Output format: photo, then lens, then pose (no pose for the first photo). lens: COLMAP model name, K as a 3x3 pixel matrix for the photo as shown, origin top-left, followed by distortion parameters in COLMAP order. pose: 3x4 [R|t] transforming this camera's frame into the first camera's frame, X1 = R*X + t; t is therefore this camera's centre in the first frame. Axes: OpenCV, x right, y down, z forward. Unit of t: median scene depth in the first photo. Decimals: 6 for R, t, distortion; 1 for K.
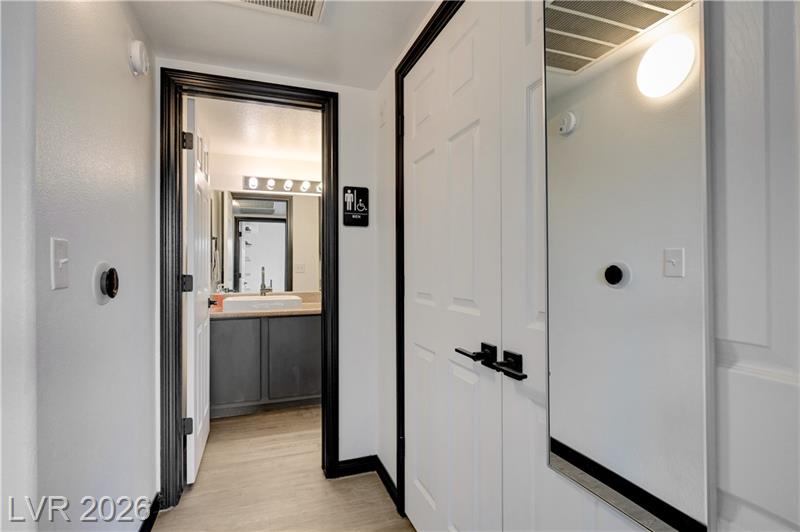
lens RADIAL K [[391.4, 0, 400.0], [0, 391.4, 266.0], [0, 0, 1]] dist [-0.000320, 0.000014]
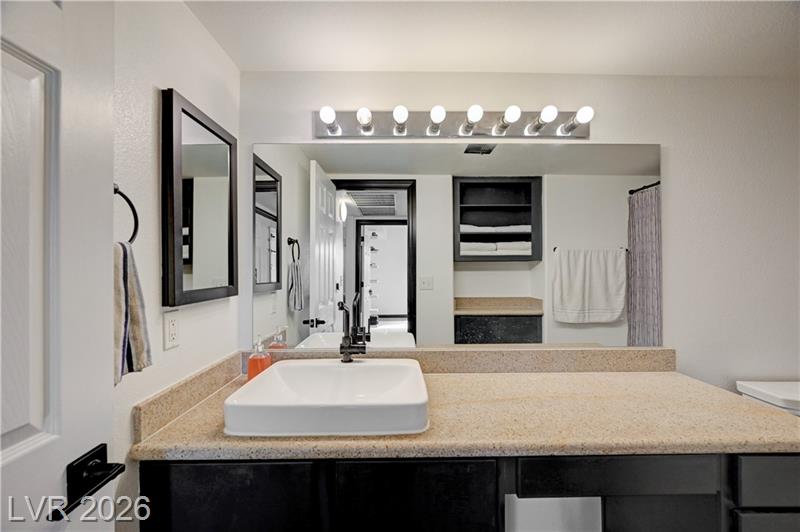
lens RADIAL K [[316.7, 0, 400.0], [0, 316.7, 266.0], [0, 0, 1]] dist [-0.000114, 0.000232]
pose [[0.945987, 0.002592, -0.324195, -0.082959], [-0.001386, 0.999991, 0.003951, -0.021032], [0.324202, -0.003288, 0.945982, 0.320347]]
